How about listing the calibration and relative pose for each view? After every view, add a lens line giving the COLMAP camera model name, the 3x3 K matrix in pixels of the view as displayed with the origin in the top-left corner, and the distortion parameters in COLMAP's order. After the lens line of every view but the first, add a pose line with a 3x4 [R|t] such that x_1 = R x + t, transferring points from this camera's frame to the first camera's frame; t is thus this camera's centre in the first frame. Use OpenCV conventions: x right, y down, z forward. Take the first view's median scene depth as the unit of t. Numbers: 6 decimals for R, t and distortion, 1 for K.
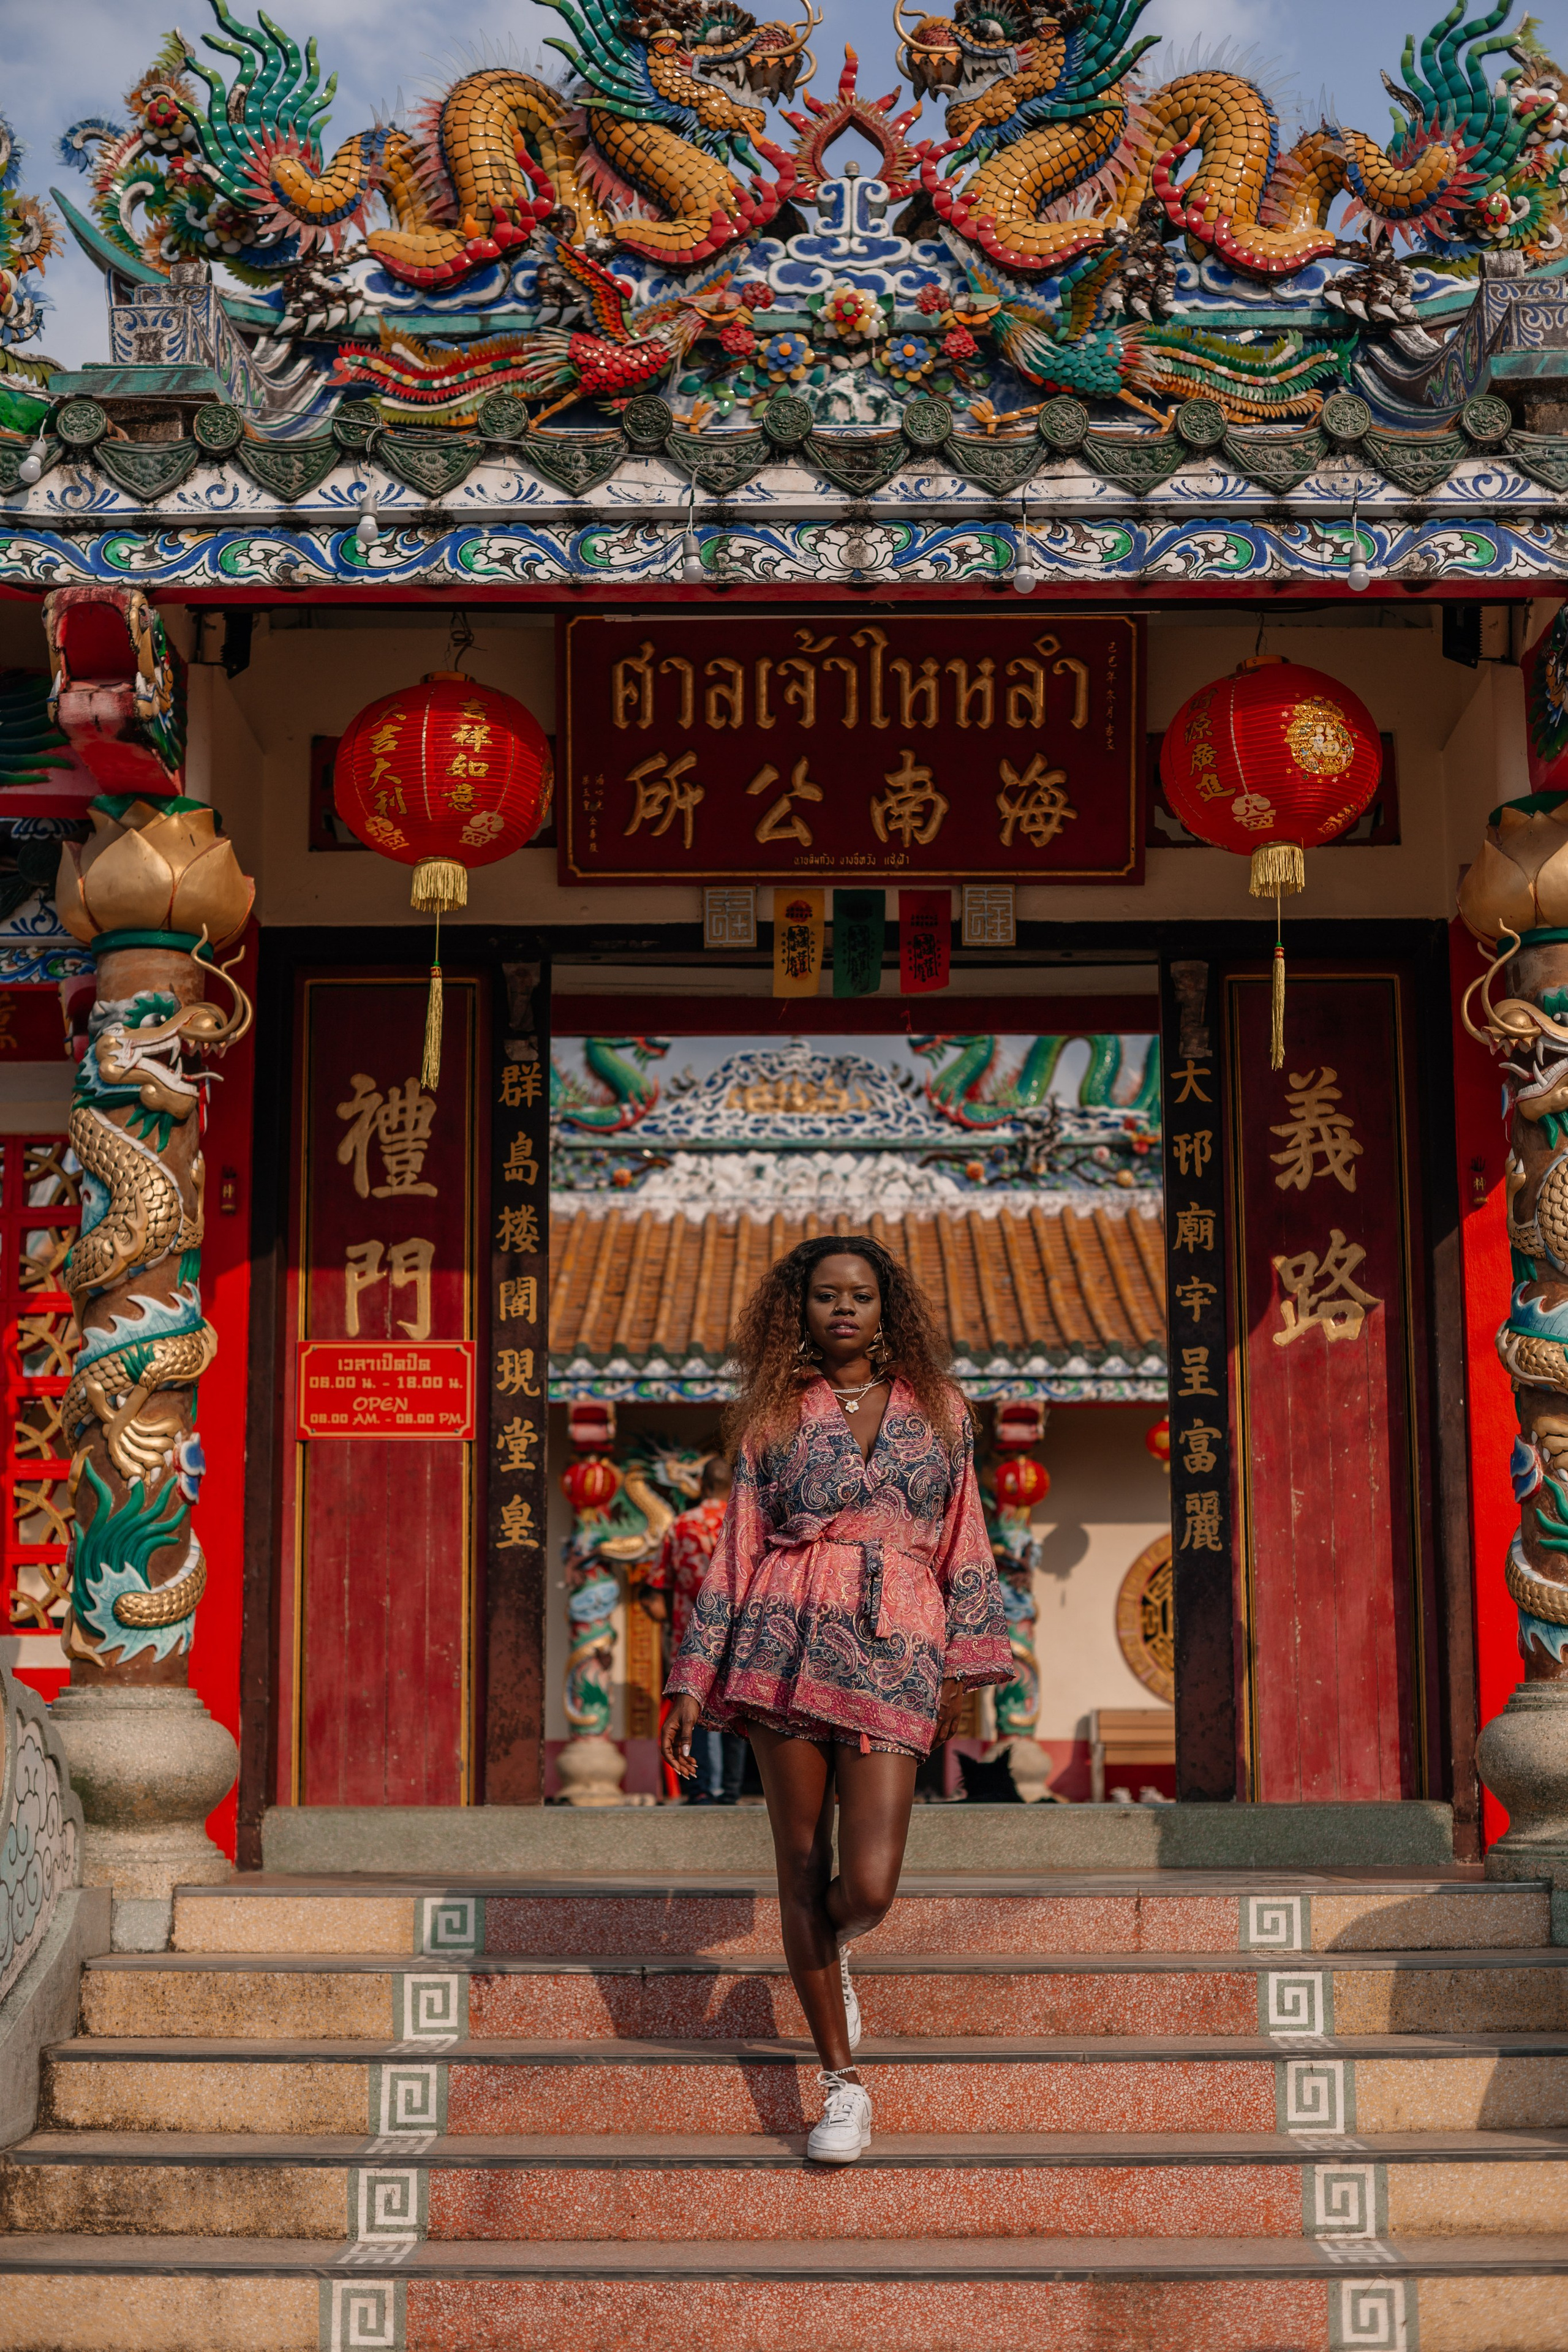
lens RADIAL K [[3488.6, 0, 824.7], [0, 3488.6, 918.2], [0, 0, 1]] dist [-0.070875, 0.061993]
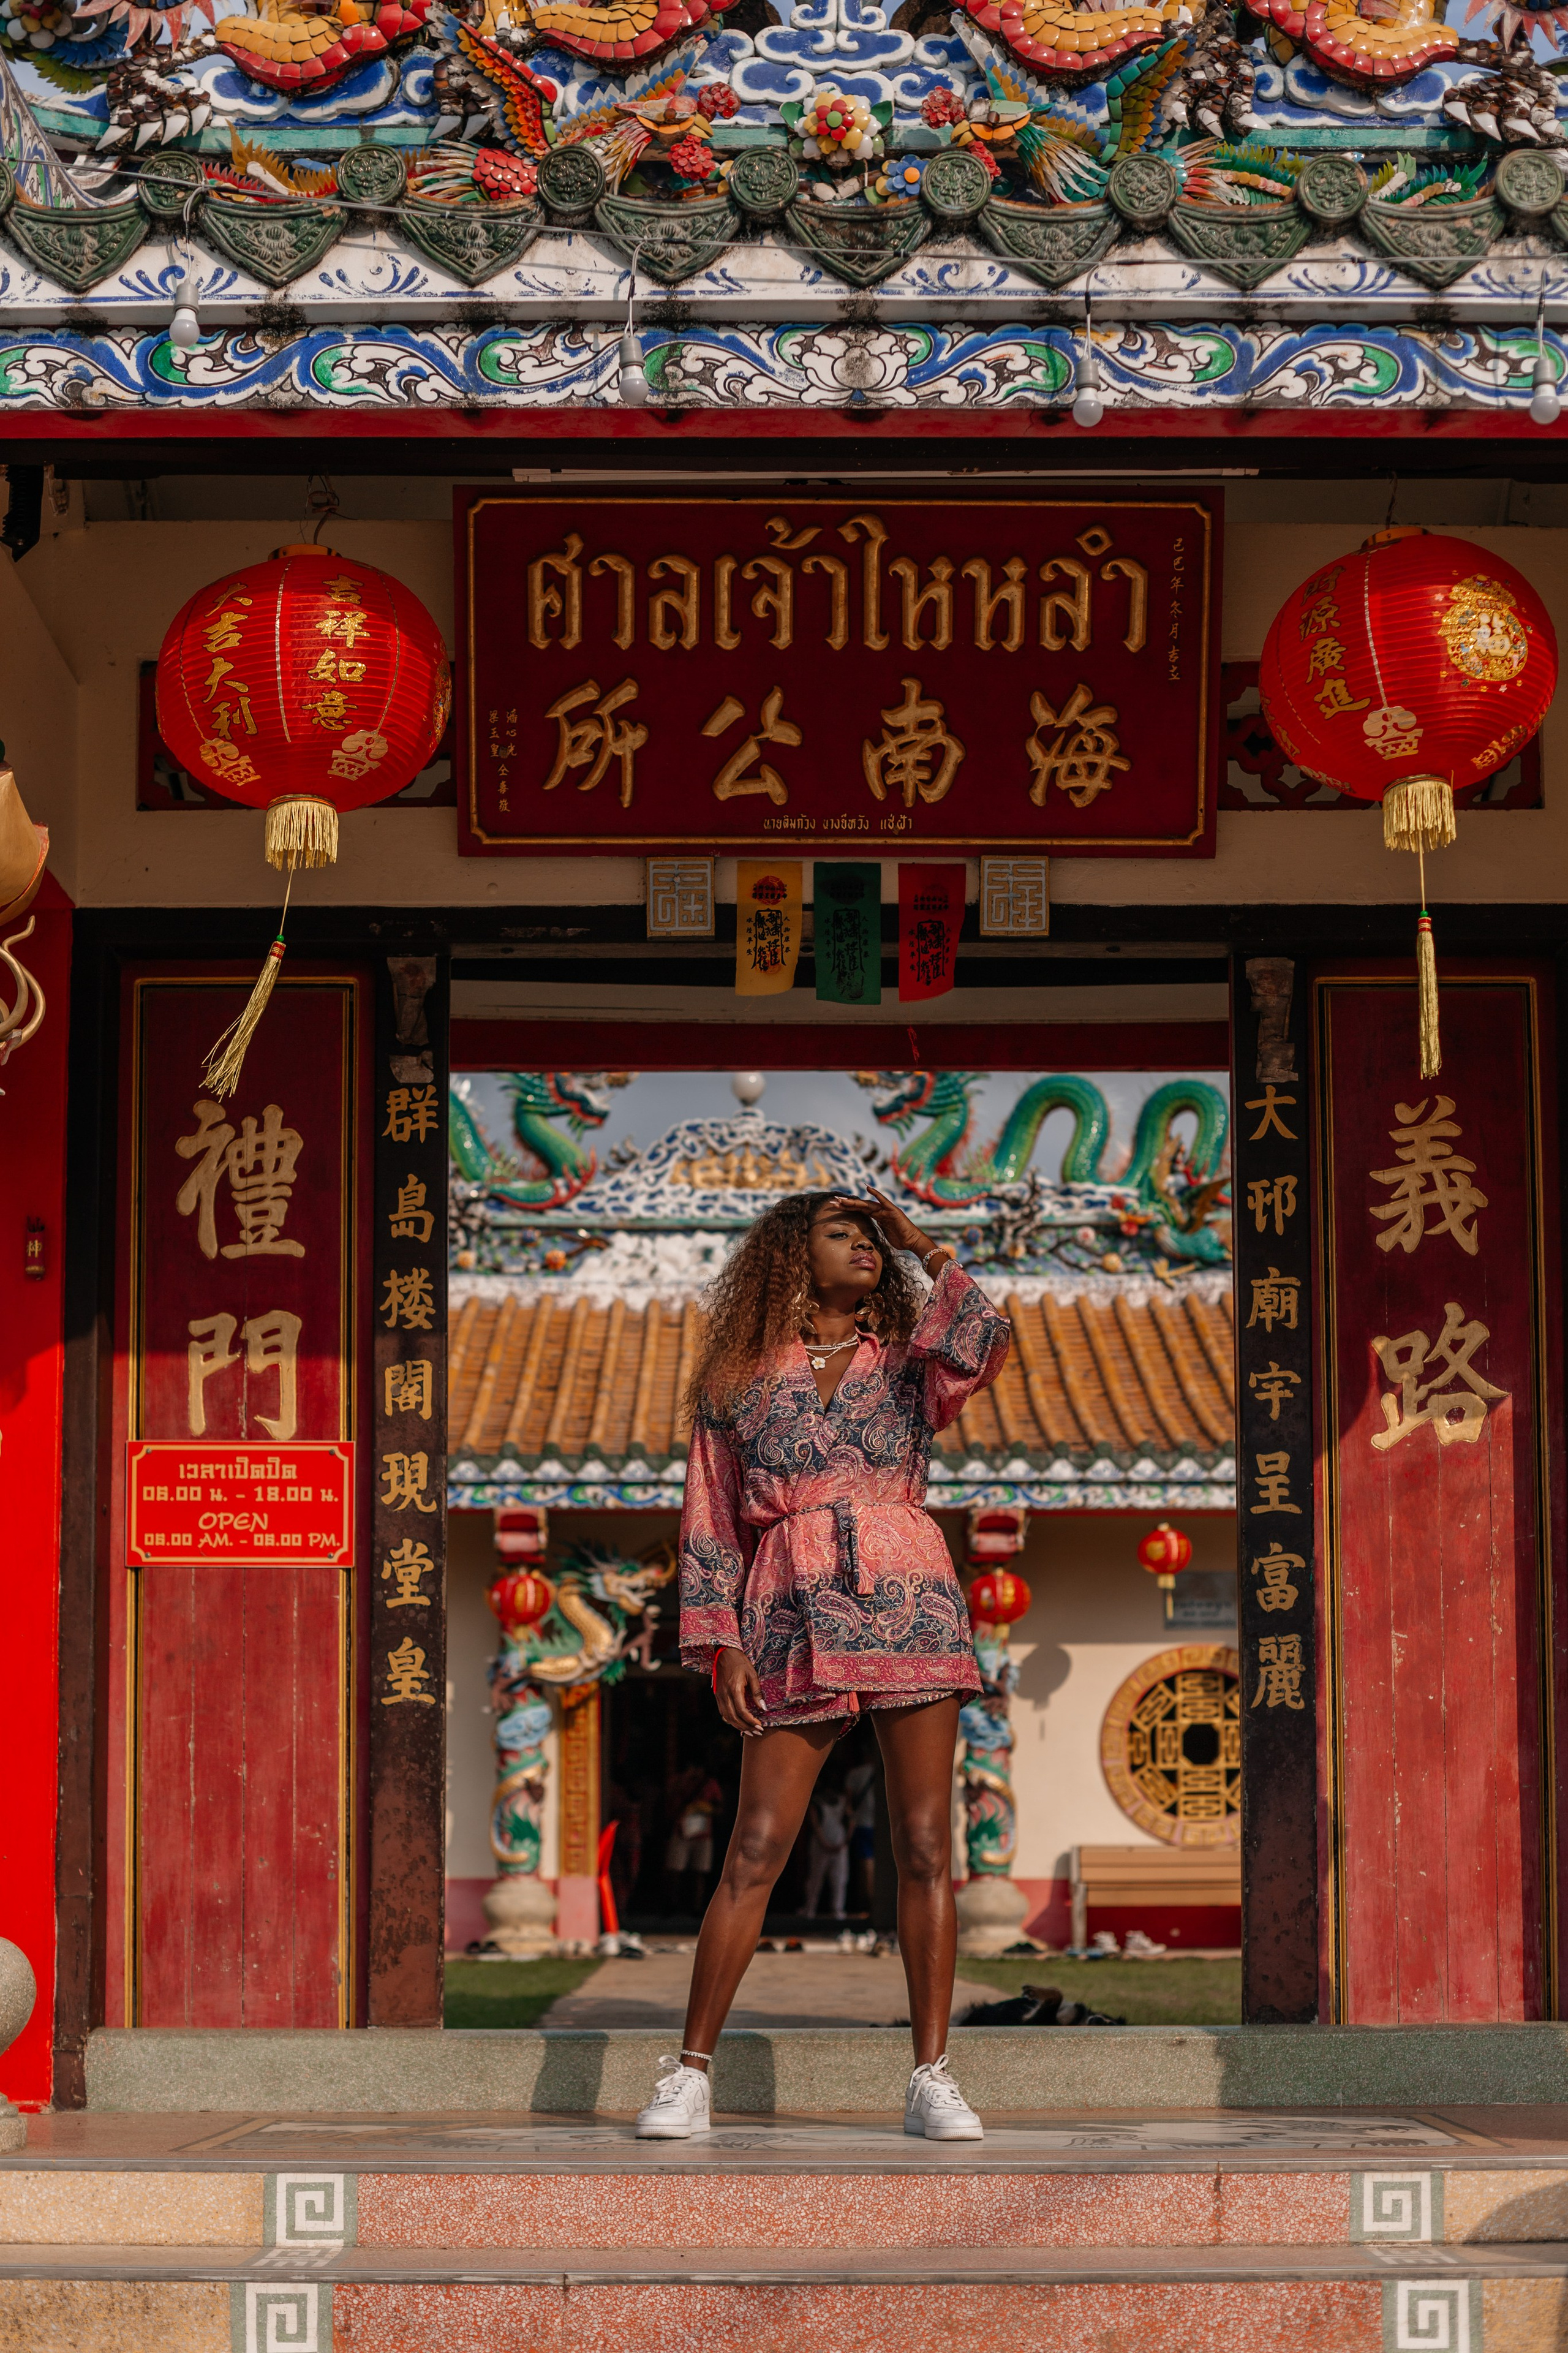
lens RADIAL K [[3870.5, 0, 784.0], [0, 3870.5, 1176.5], [0, 0, 1]] dist [-0.151862, 0.216694]
pose [[0.999996, 0.002783, 0.001090, -0.004761], [-0.002836, 0.998622, 0.052403, 0.016020], [-0.000943, -0.052405, 0.998625, 0.135582]]
